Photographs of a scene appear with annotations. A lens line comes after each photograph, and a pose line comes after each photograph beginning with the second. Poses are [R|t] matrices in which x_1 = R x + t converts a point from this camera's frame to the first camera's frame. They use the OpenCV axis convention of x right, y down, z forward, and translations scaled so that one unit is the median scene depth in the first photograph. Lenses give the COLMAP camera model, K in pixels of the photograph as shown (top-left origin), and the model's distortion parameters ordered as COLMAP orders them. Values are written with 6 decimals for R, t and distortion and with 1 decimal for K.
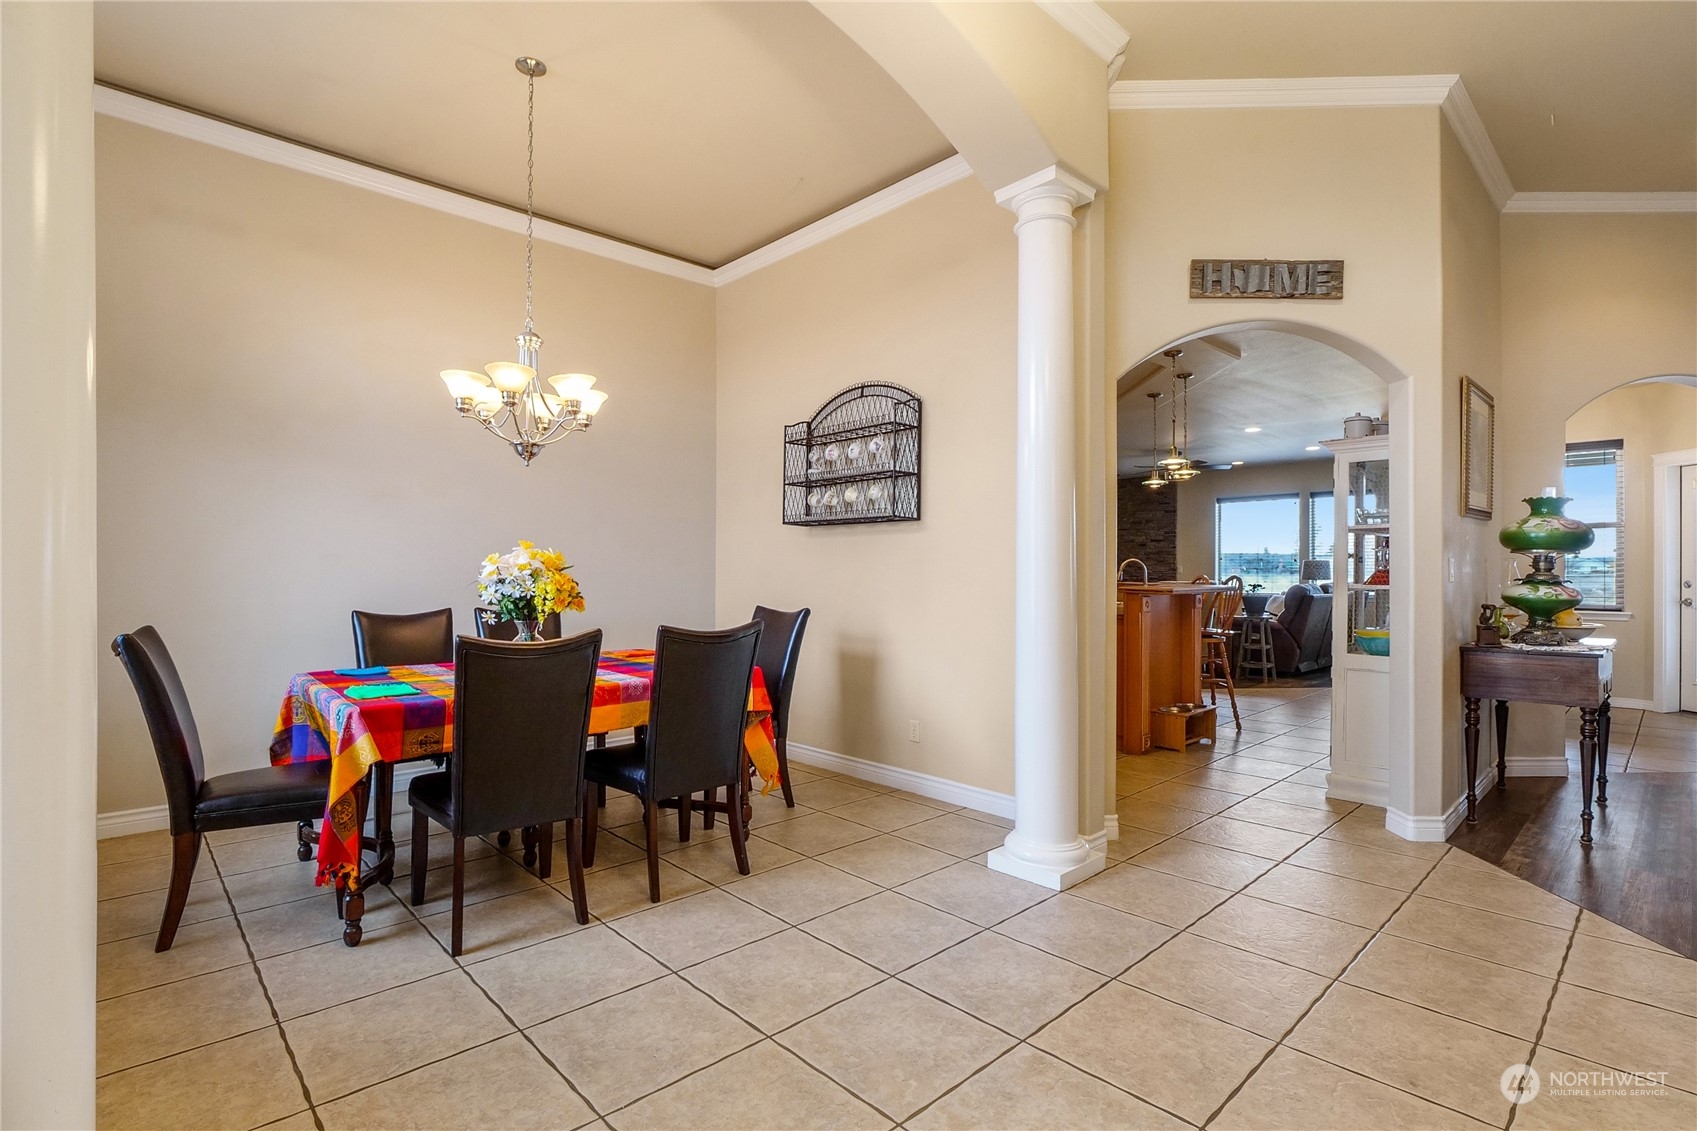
lens RADIAL K [[818.9, 0, 862.2], [0, 818.9, 573.0], [0, 0, 1]] dist [-0.001792, 0.000106]
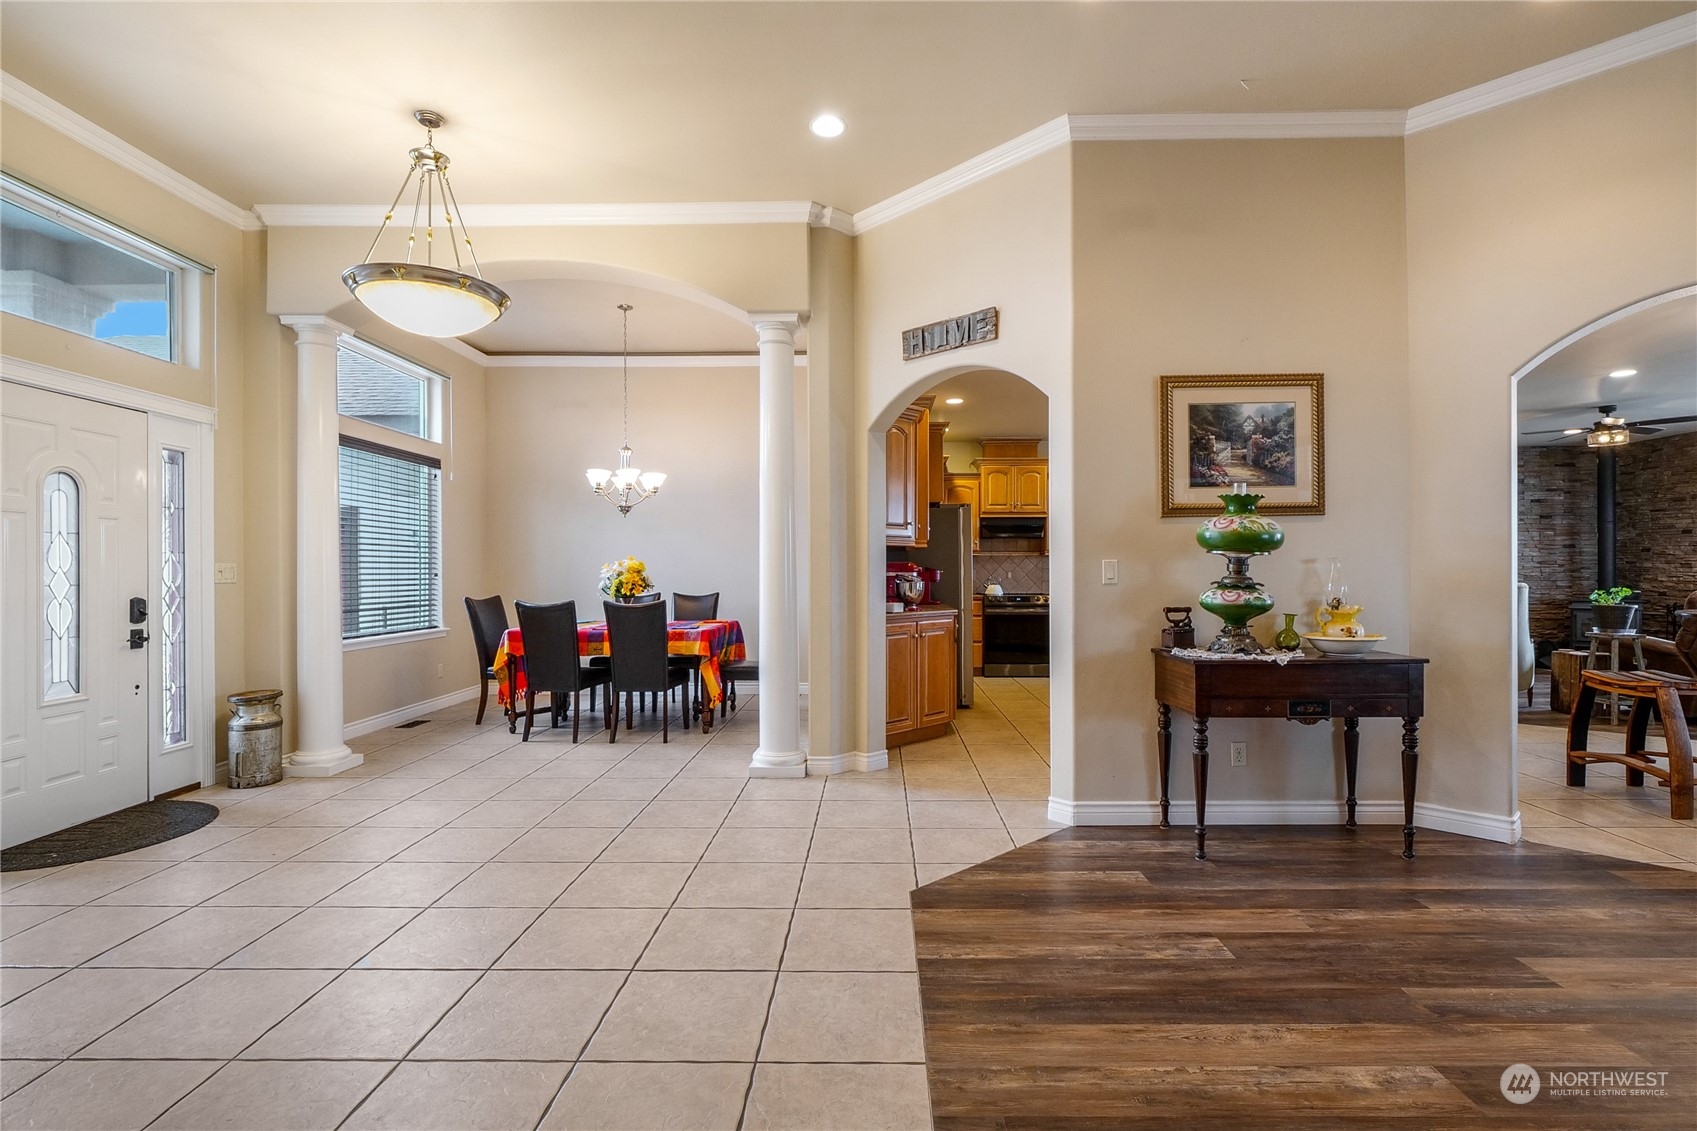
lens RADIAL K [[818.9, 0, 862.2], [0, 818.9, 573.0], [0, 0, 1]] dist [-0.001792, 0.000106]
pose [[0.704778, 0.001746, -0.709426, 1.184859], [0.001004, 0.999994, 0.003459, -0.006882], [0.709427, -0.003150, 0.704771, 0.042800]]
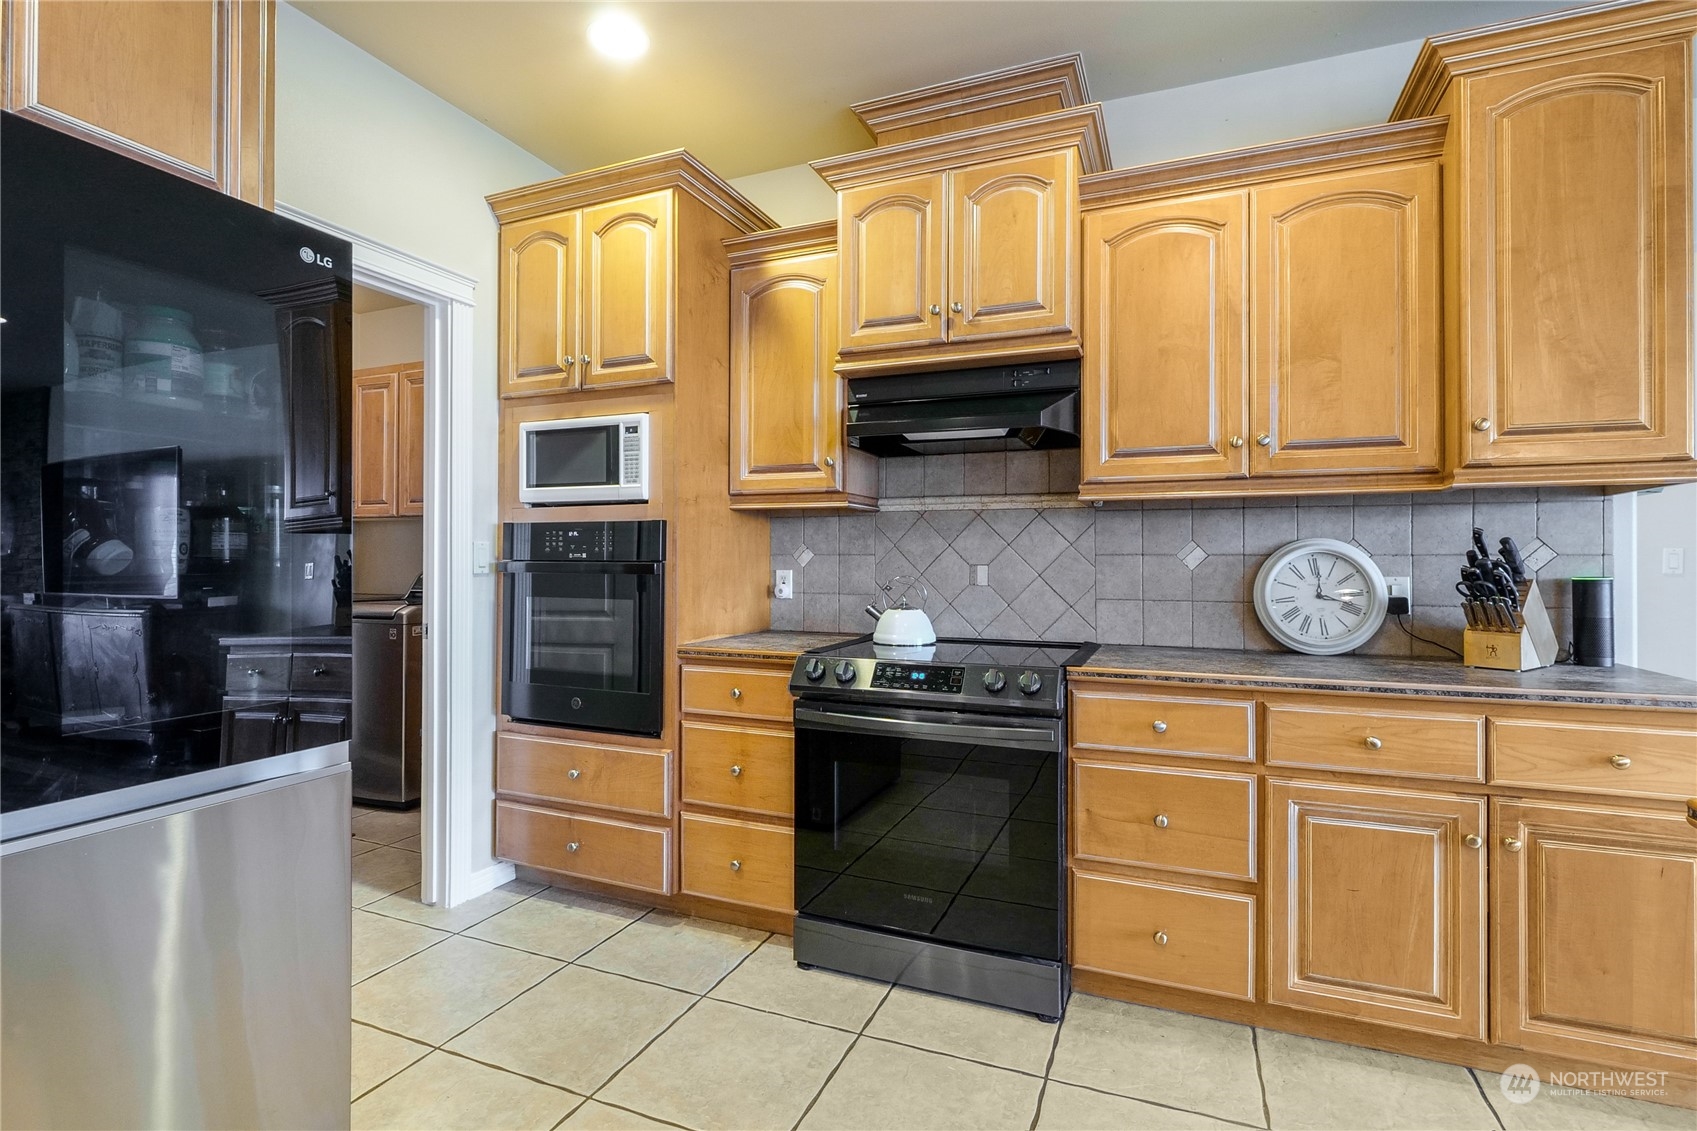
lens RADIAL K [[802.6, 0, 849.3], [0, 802.6, 554.0], [0, 0, 1]] dist [-0.012983, -0.000583]
pose [[0.386880, -0.004820, -0.922118, 0.346578], [-0.003356, 0.999972, -0.006634, -0.005696], [0.922124, 0.005661, 0.386853, 1.739966]]
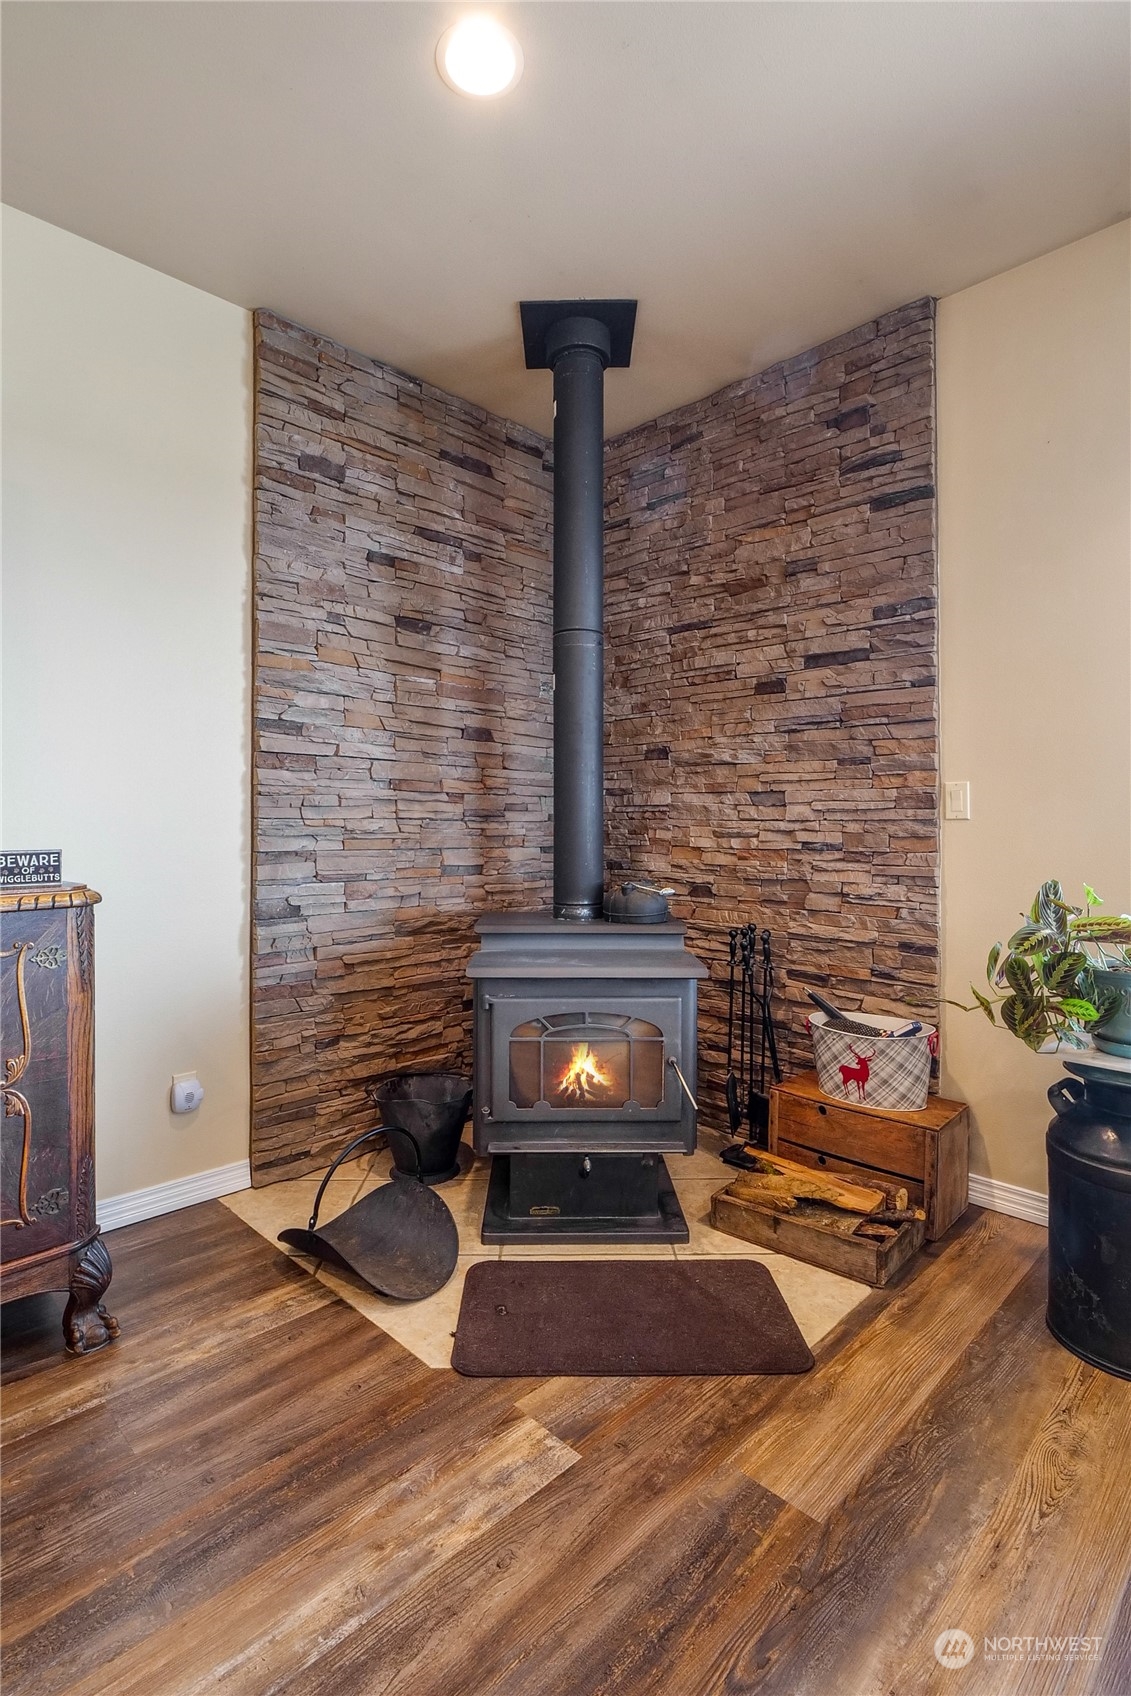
lens RADIAL K [[818.4, 0, 568.7], [0, 818.4, 818.0], [0, 0, 1]] dist [-0.001792, 0.000106]
pose [[0.999841, 0.002913, 0.017577, 0.994896], [-0.002657, 0.999890, -0.014569, 0.010902], [-0.017618, 0.014520, 0.999739, 2.738255]]
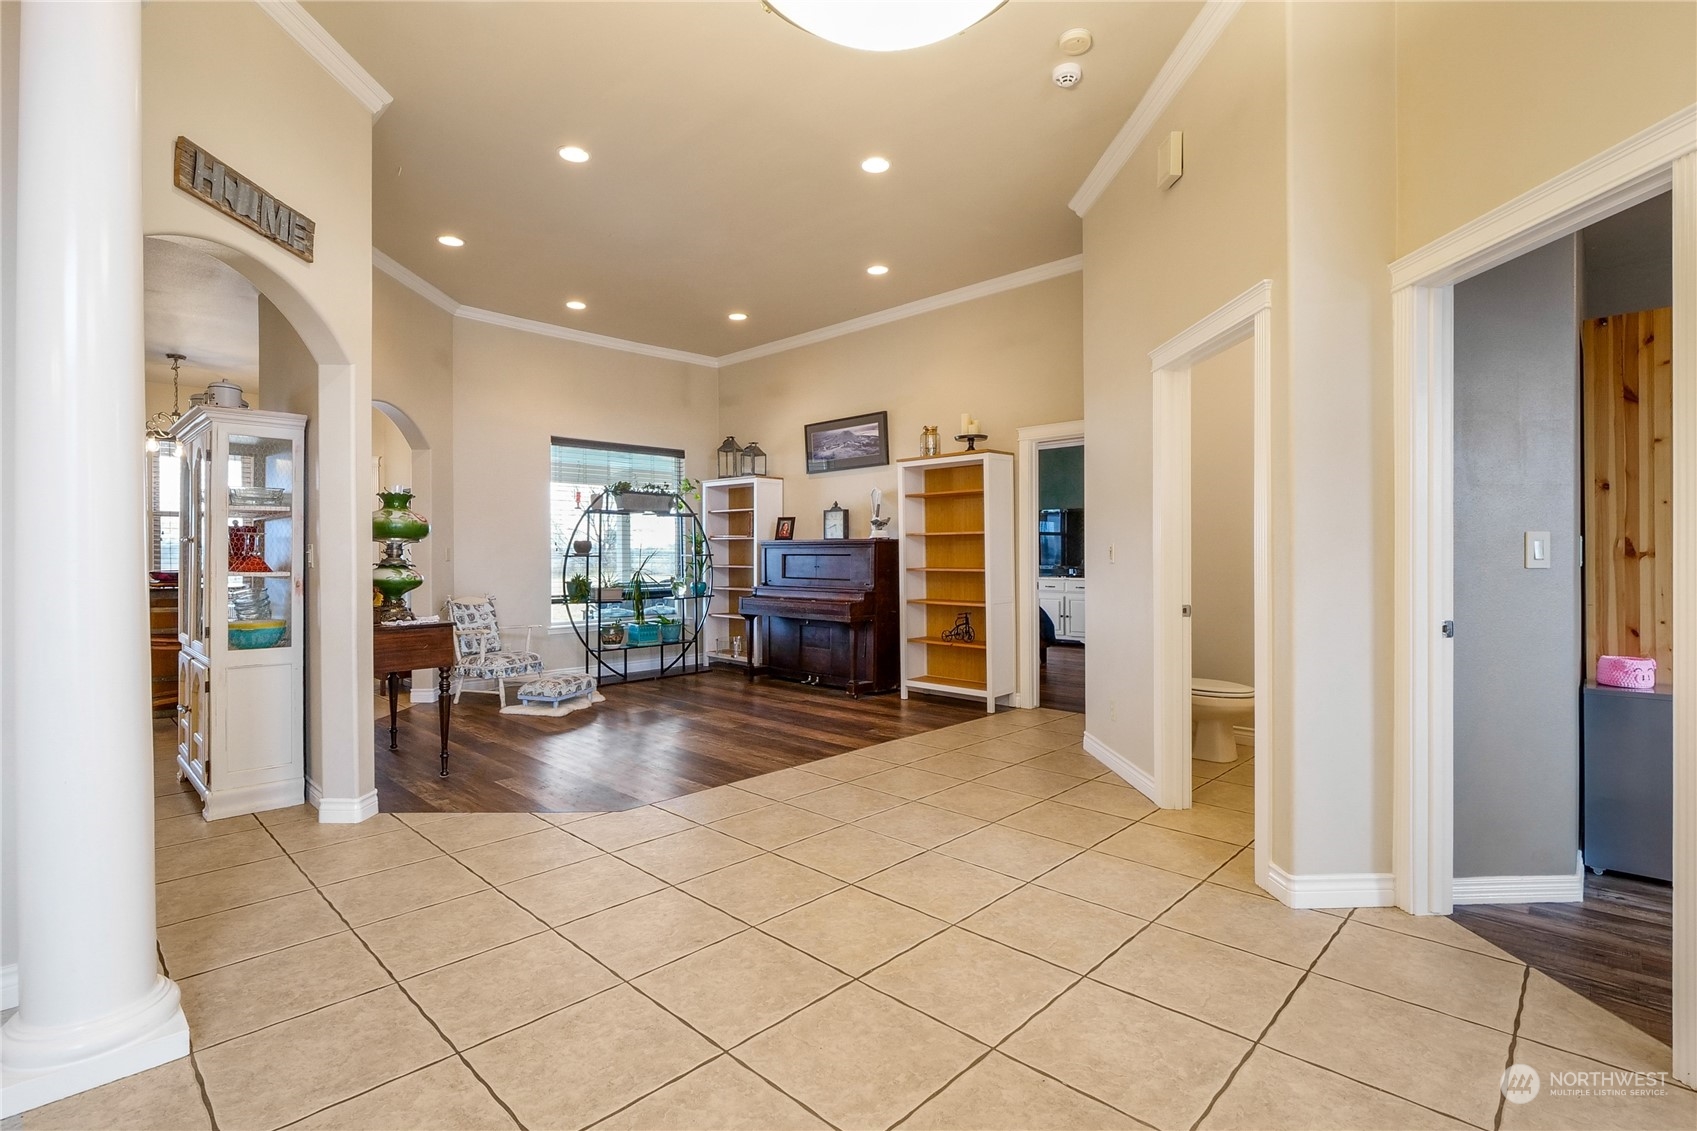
lens RADIAL K [[821.0, 0, 817.7], [0, 821.0, 557.1], [0, 0, 1]] dist [-0.001072, -0.000404]
pose [[-0.018692, -0.000490, 0.999825, -0.330430], [0.007509, 0.999972, 0.000631, 0.001795], [-0.999797, 0.007520, -0.018687, 0.416106]]
